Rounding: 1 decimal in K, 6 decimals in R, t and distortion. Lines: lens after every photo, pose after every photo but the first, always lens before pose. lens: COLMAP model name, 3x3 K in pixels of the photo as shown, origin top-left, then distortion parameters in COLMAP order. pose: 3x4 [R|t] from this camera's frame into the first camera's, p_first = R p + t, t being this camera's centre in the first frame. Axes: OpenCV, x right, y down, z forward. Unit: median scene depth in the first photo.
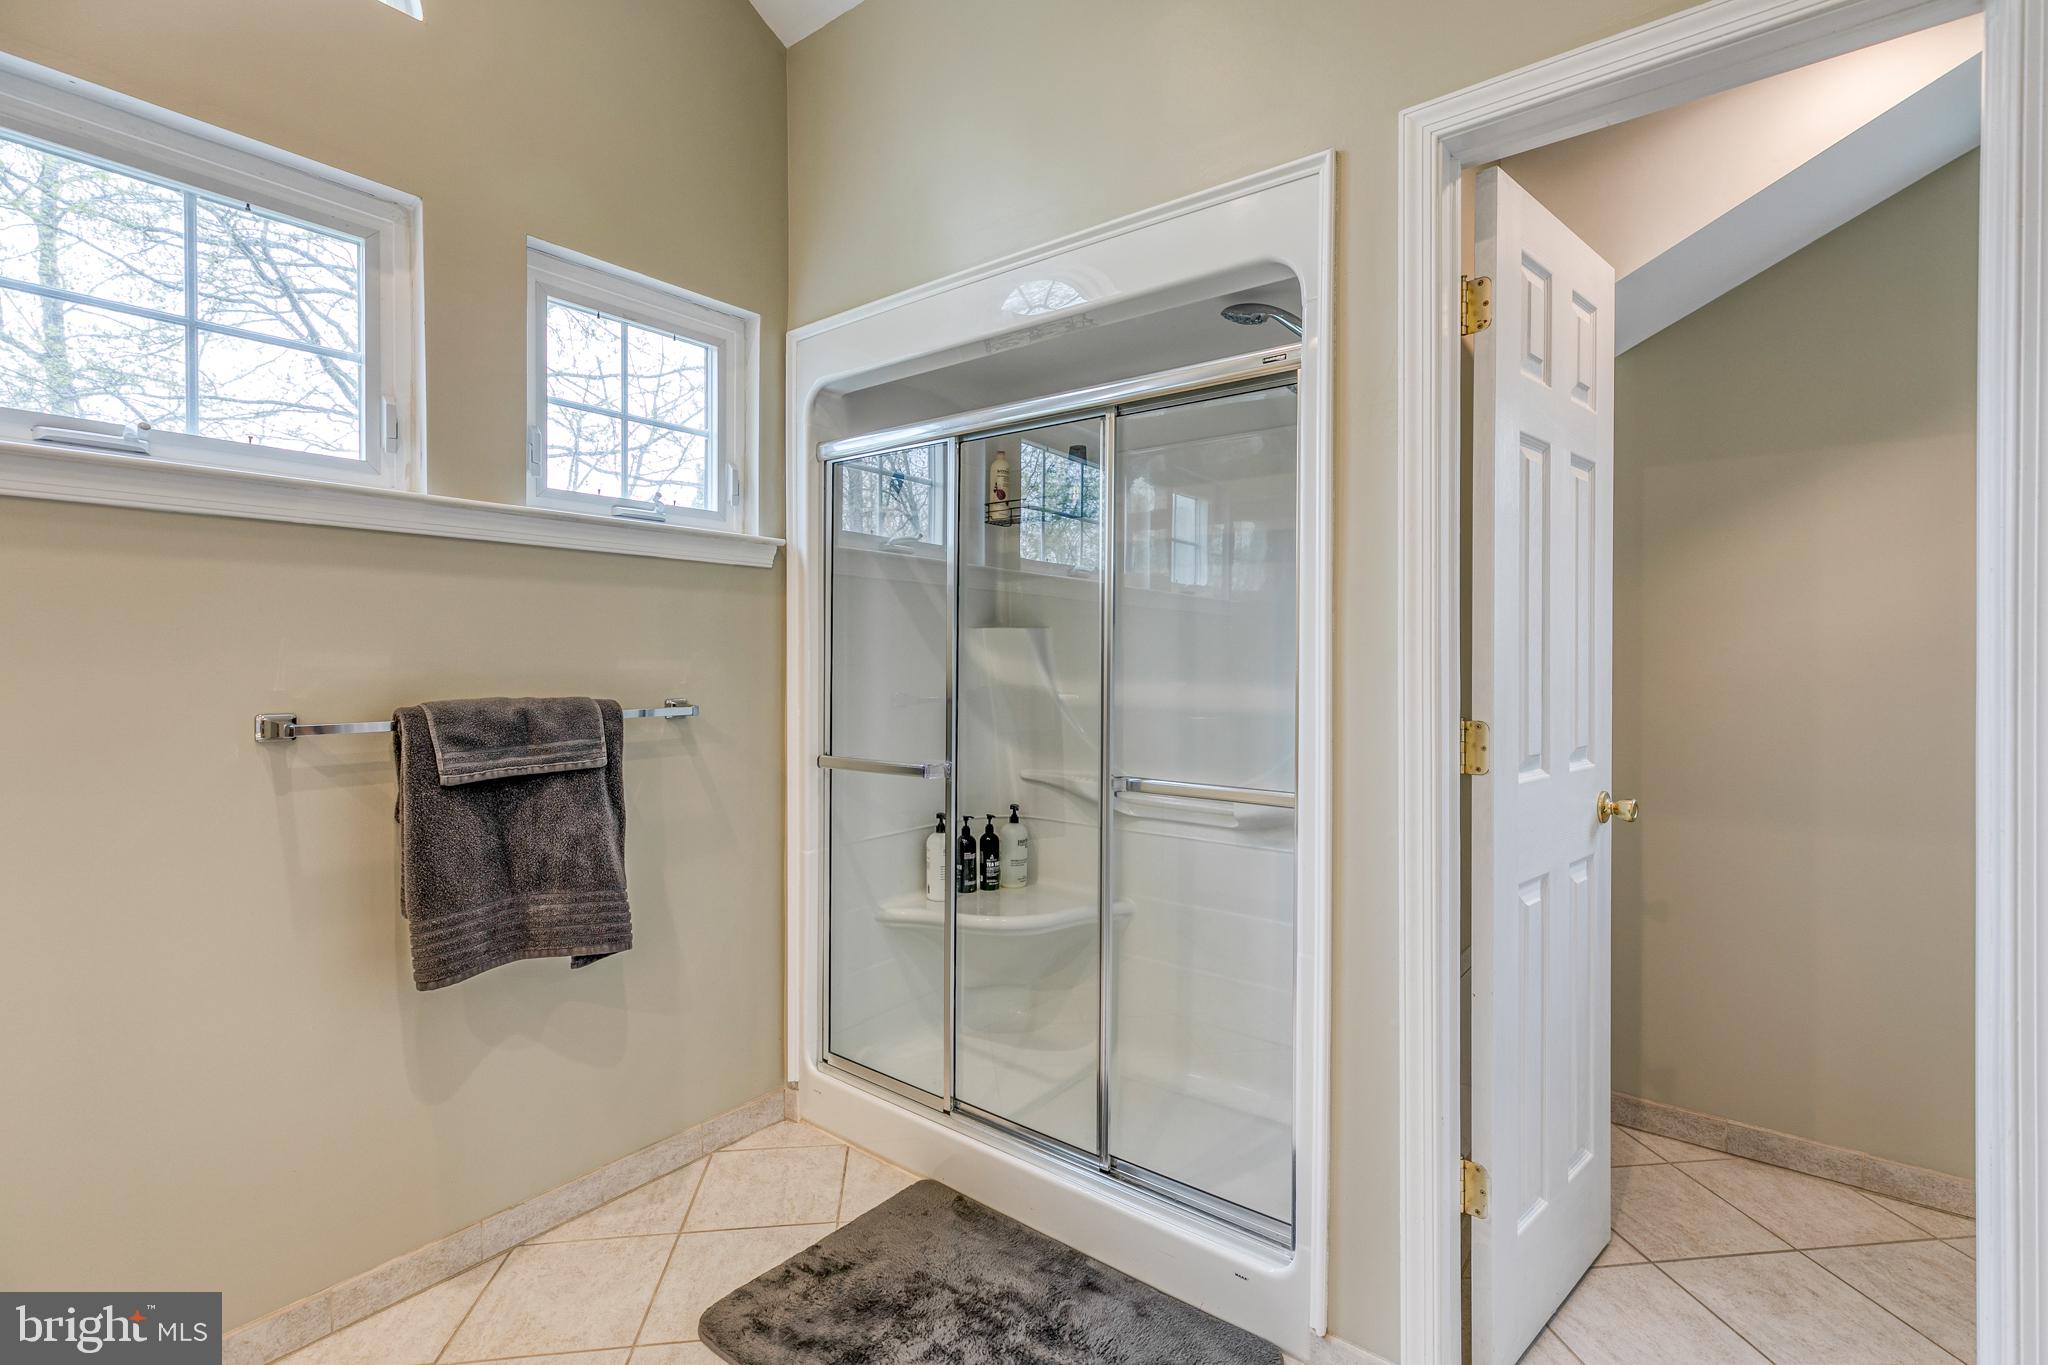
lens RADIAL K [[934.2, 0, 1065.3], [0, 934.2, 642.2], [0, 0, 1]] dist [0.003491, 0.001935]
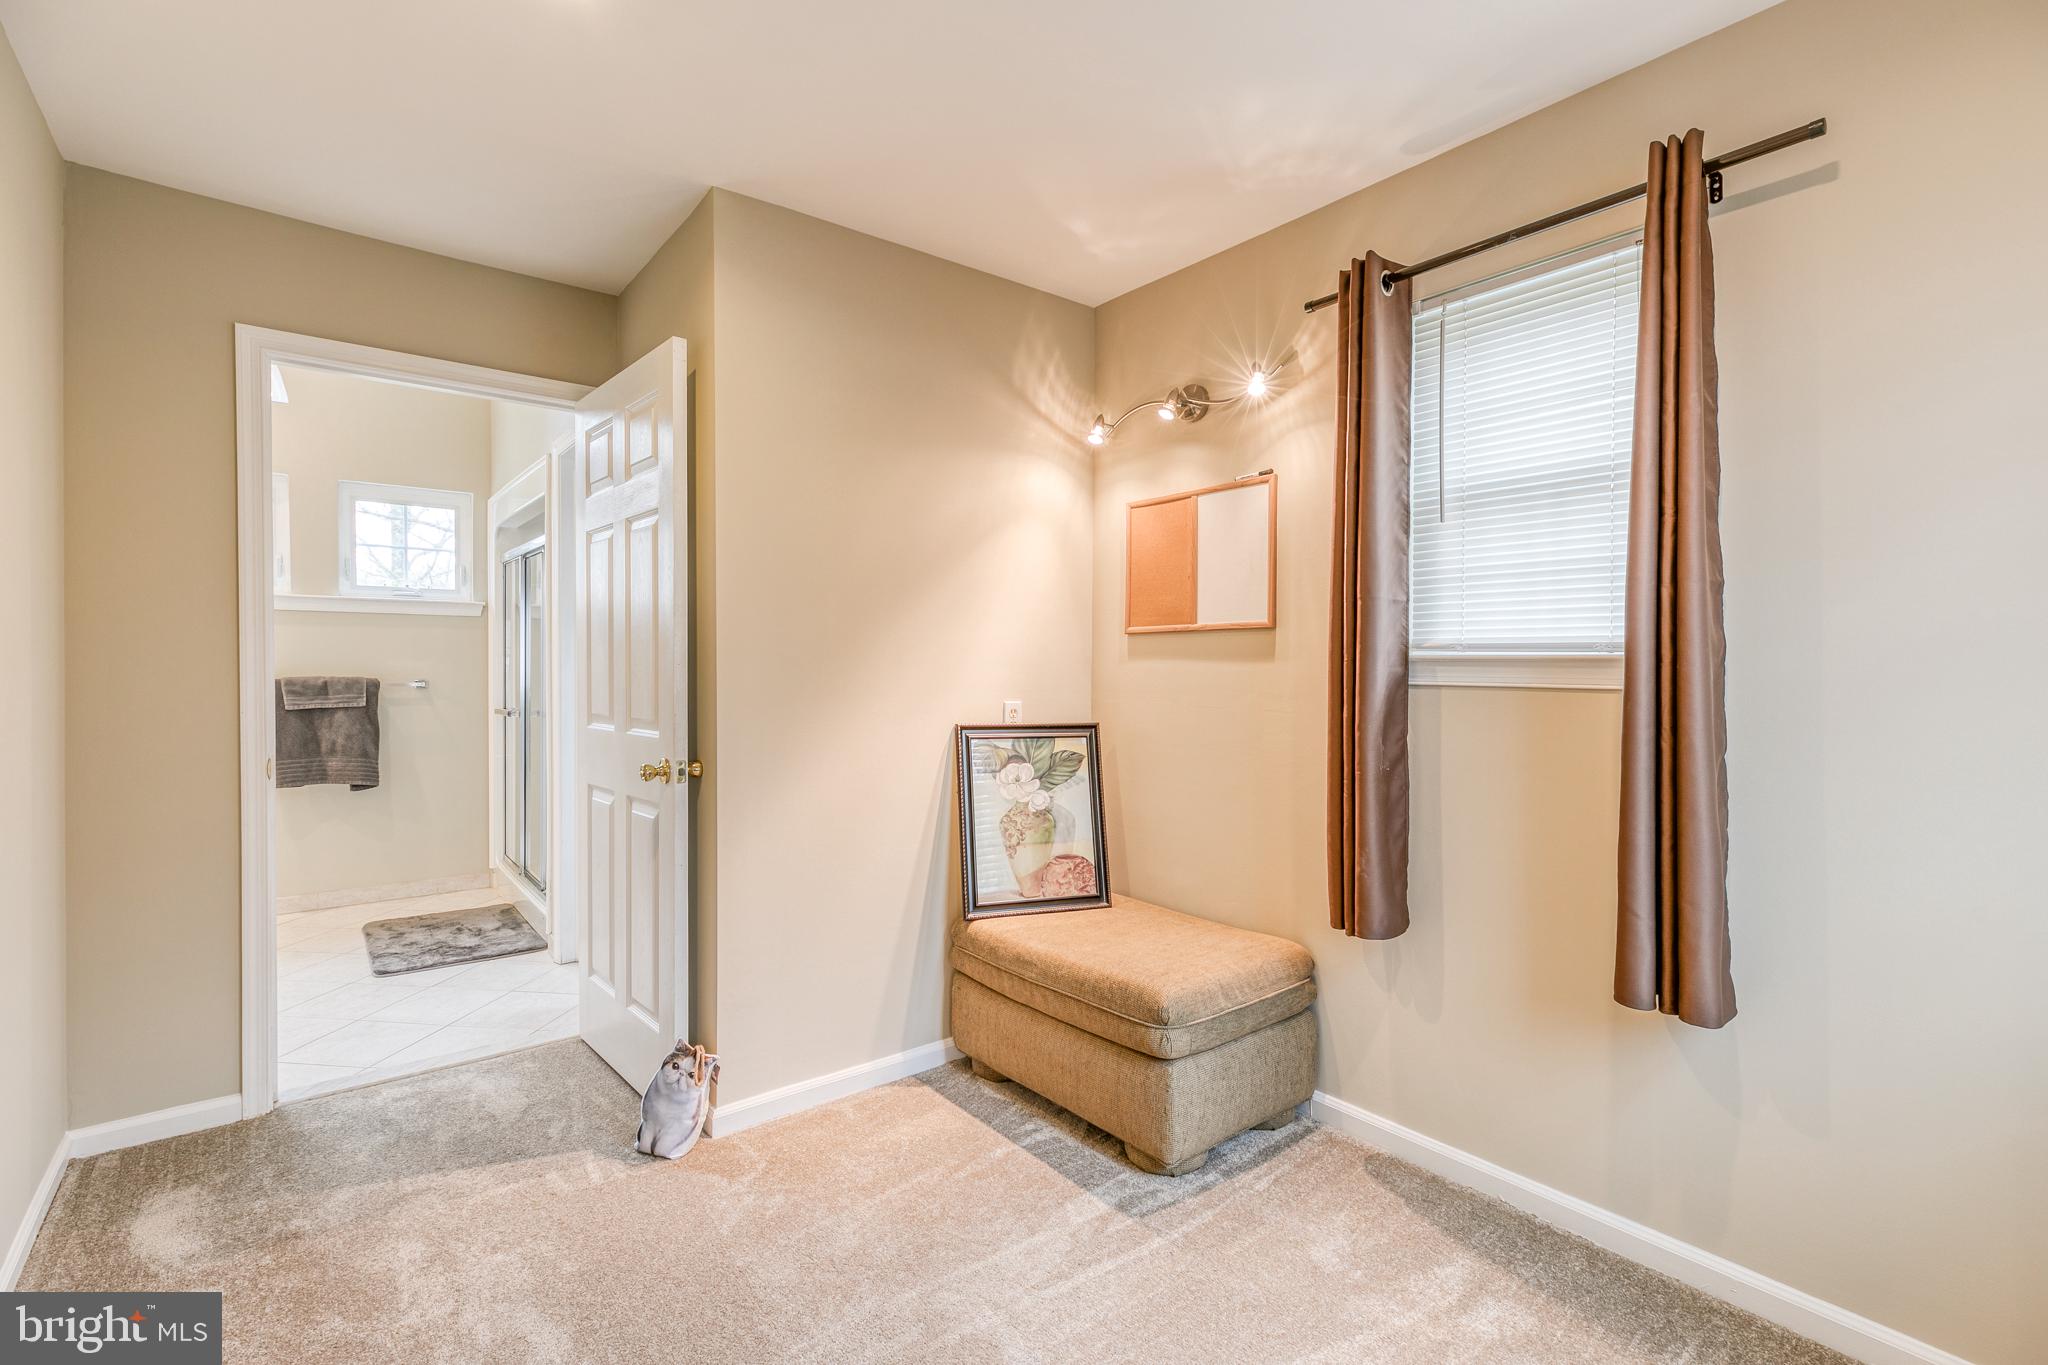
lens RADIAL K [[934.2, 0, 1037.1], [0, 934.2, 673.0], [0, 0, 1]] dist [0.003491, 0.001935]
pose [[0.964483, -0.005000, -0.264099, 1.678548], [0.009338, 0.999841, 0.015173, 0.028537], [0.263981, -0.017100, 0.964376, -0.775718]]
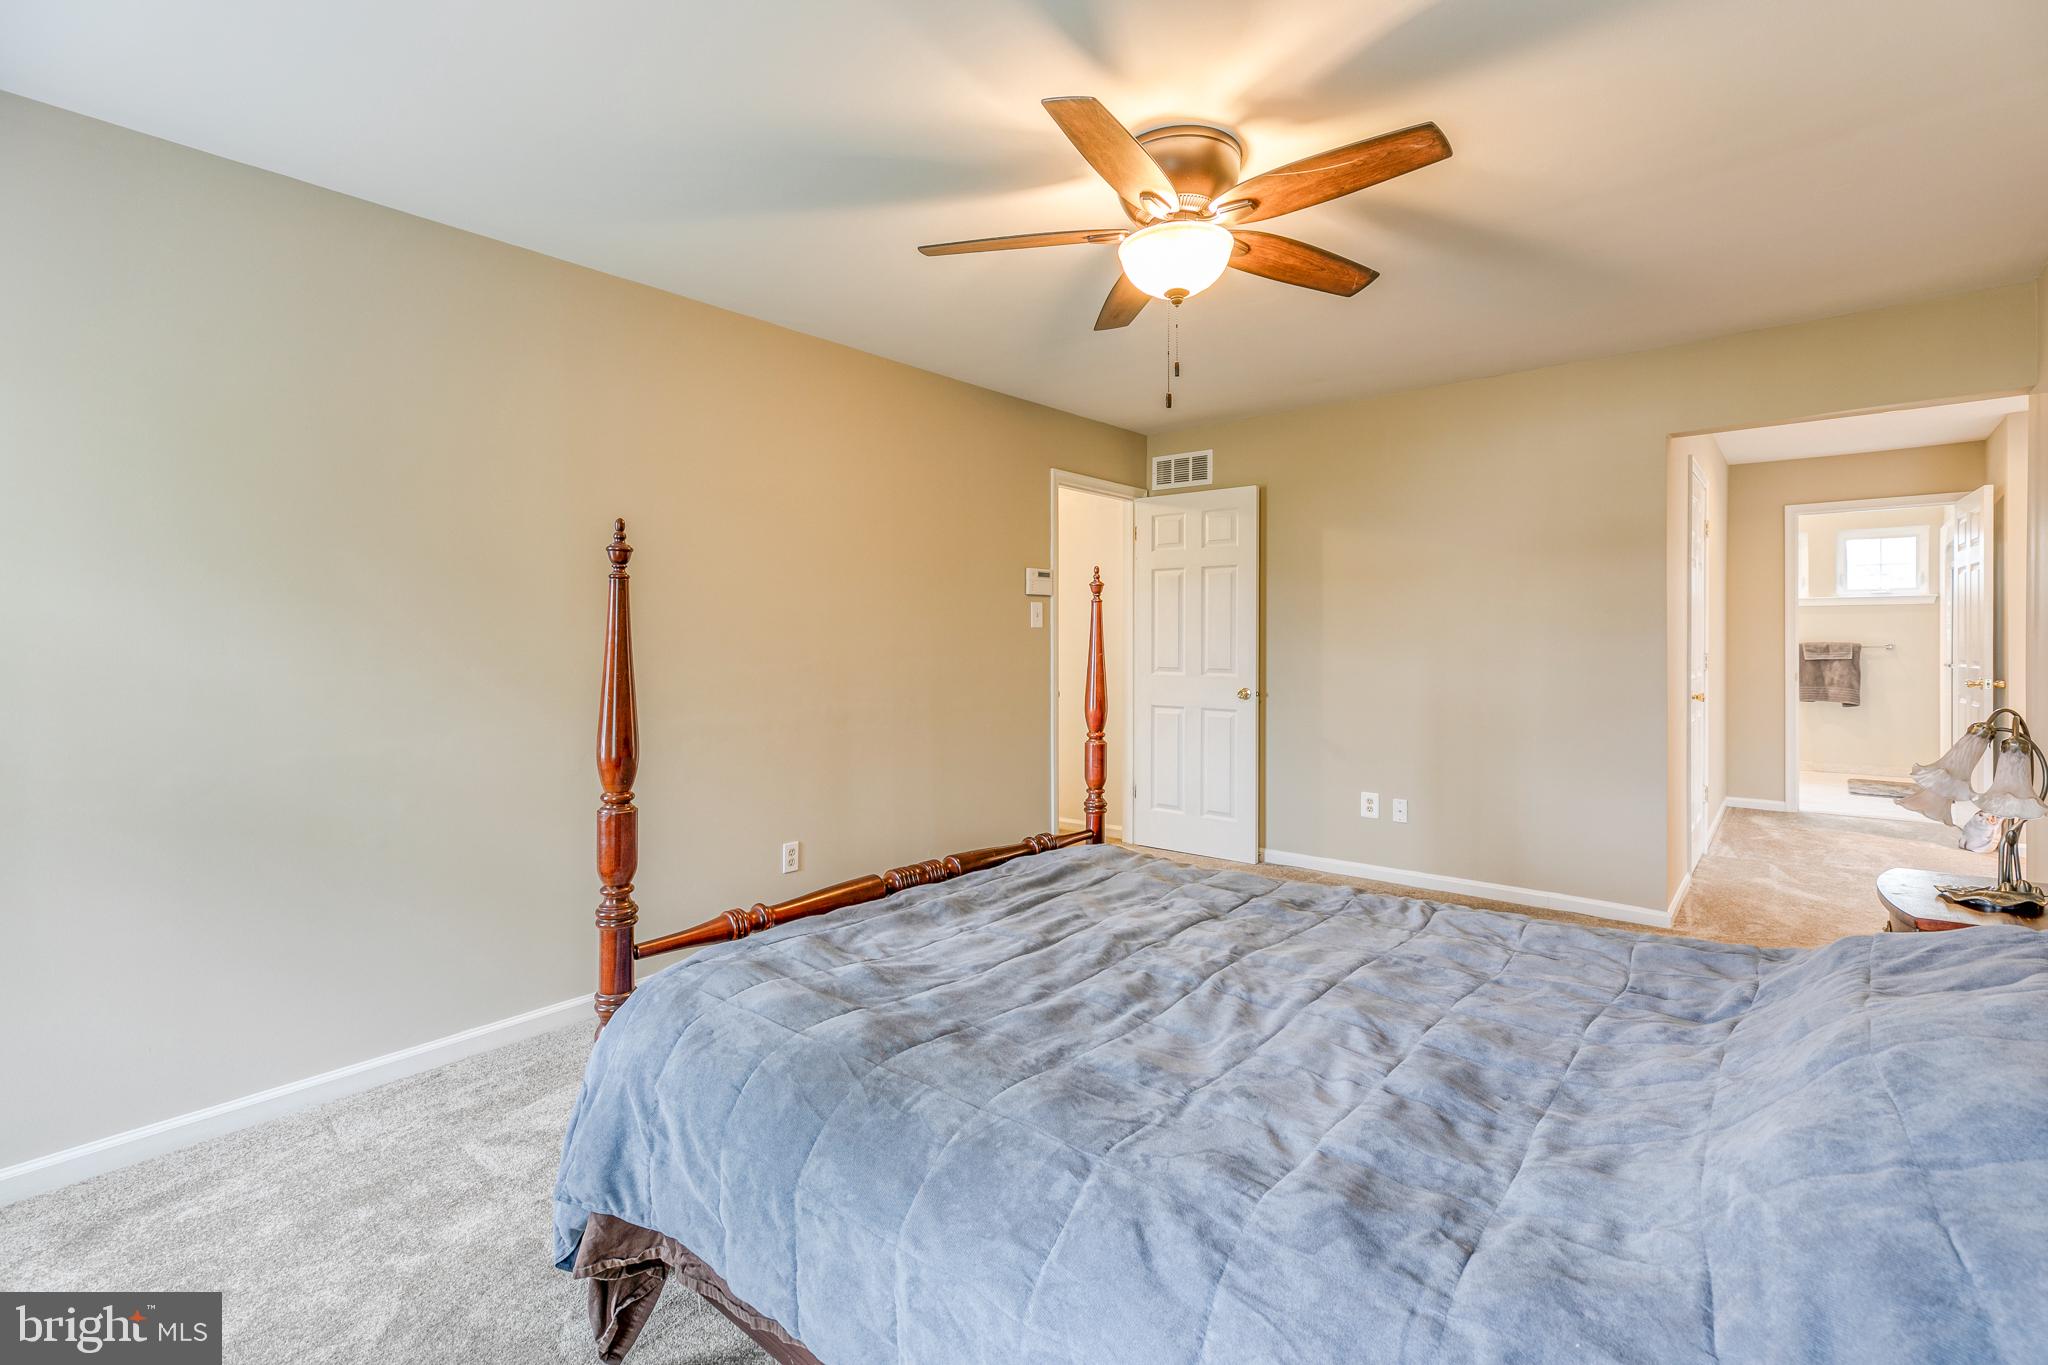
lens RADIAL K [[934.2, 0, 1007.5], [0, 934.2, 638.3], [0, 0, 1]] dist [0.003491, 0.001935]
pose [[-0.082485, -0.006675, -0.996570, 3.739388], [0.011106, 0.999909, -0.007616, 0.030479], [0.996530, -0.011696, -0.082404, -2.236074]]
